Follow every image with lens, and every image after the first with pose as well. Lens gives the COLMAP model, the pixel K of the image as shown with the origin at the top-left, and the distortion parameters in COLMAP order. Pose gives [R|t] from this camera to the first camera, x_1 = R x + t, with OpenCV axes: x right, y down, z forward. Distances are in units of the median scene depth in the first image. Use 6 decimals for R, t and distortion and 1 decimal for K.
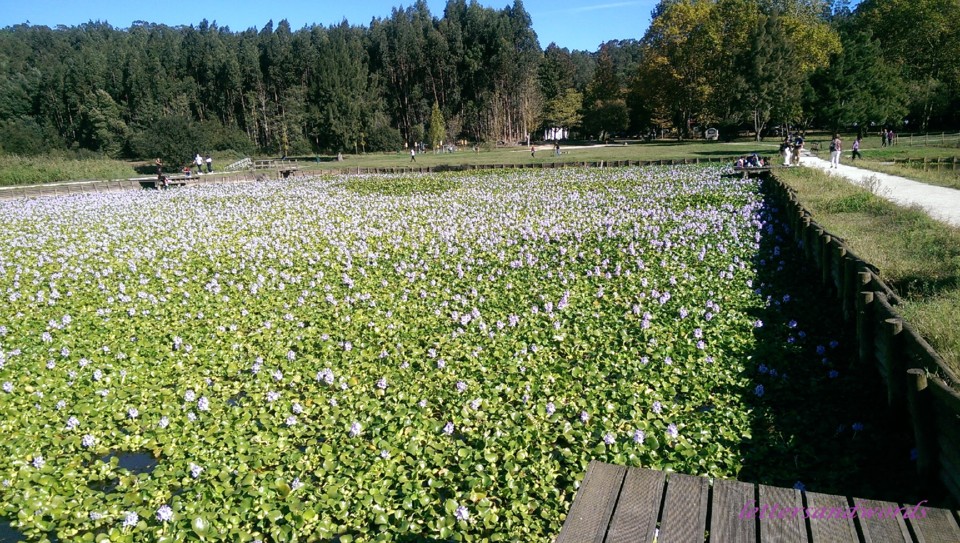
lens RADIAL K [[671.9, 0, 479.0], [0, 671.9, 271.9], [0, 0, 1]] dist [0.093039, -0.125764]
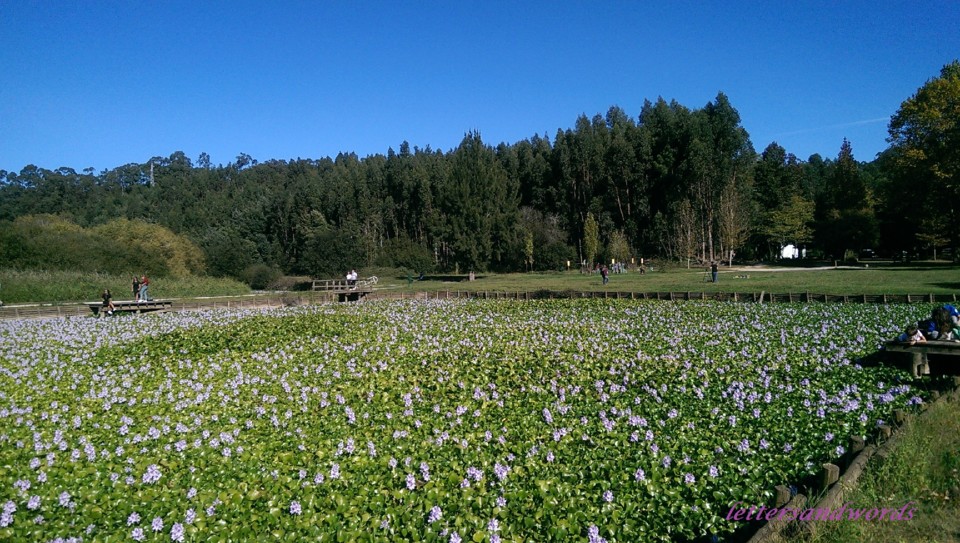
lens RADIAL K [[671.9, 0, 479.0], [0, 671.9, 271.9], [0, 0, 1]] dist [0.093039, -0.125764]
pose [[0.931992, 0.017062, -0.362078, 0.082843], [-0.078622, 0.984627, -0.155977, -0.031267], [0.353850, 0.173837, 0.919005, 0.157244]]
